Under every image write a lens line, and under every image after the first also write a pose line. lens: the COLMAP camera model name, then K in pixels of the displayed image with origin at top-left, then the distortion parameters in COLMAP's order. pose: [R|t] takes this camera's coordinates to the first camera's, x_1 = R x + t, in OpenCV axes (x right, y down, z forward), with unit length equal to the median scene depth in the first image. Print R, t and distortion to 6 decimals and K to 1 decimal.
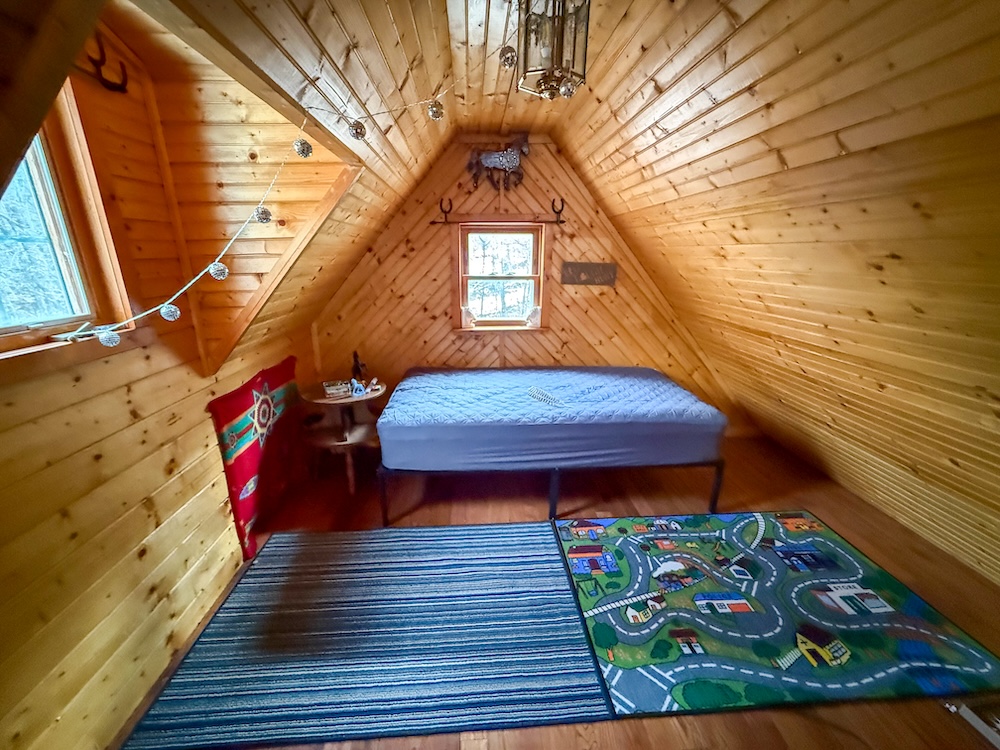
lens RADIAL K [[395.2, 0, 497.0], [0, 395.2, 374.7], [0, 0, 1]] dist [-0.000289, -0.000271]
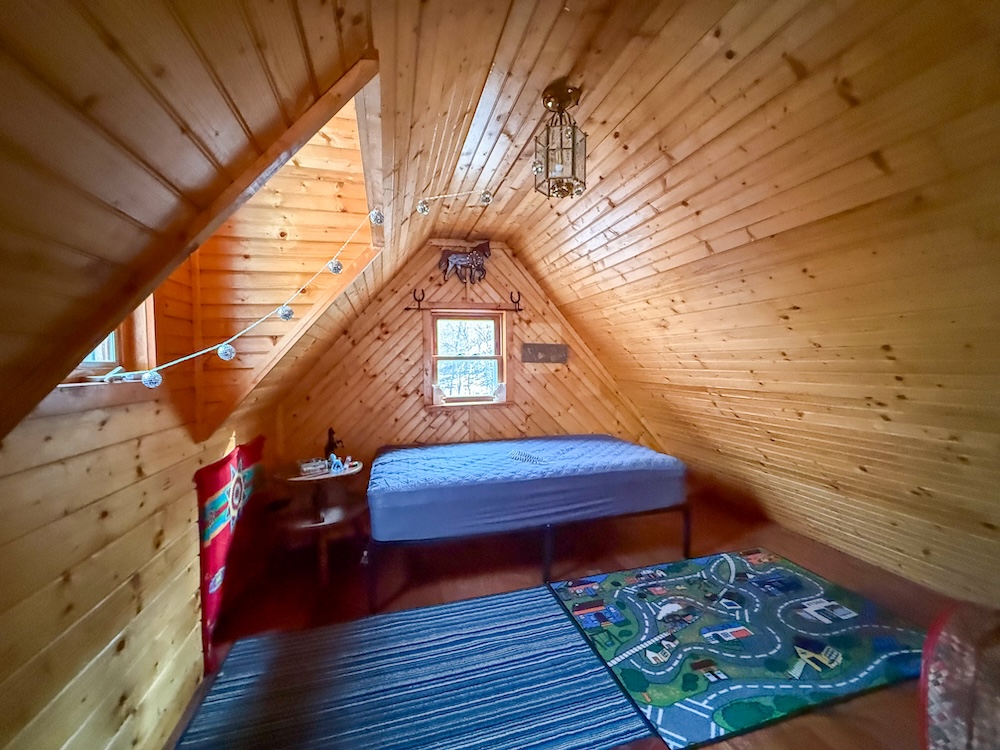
lens RADIAL K [[395.2, 0, 497.0], [0, 395.2, 374.7], [0, 0, 1]] dist [-0.000289, -0.000271]
pose [[0.978934, -0.022912, 0.202889, -0.208399], [0.075020, 0.964541, -0.253046, 0.127675], [-0.189897, 0.262936, 0.945941, -0.056096]]
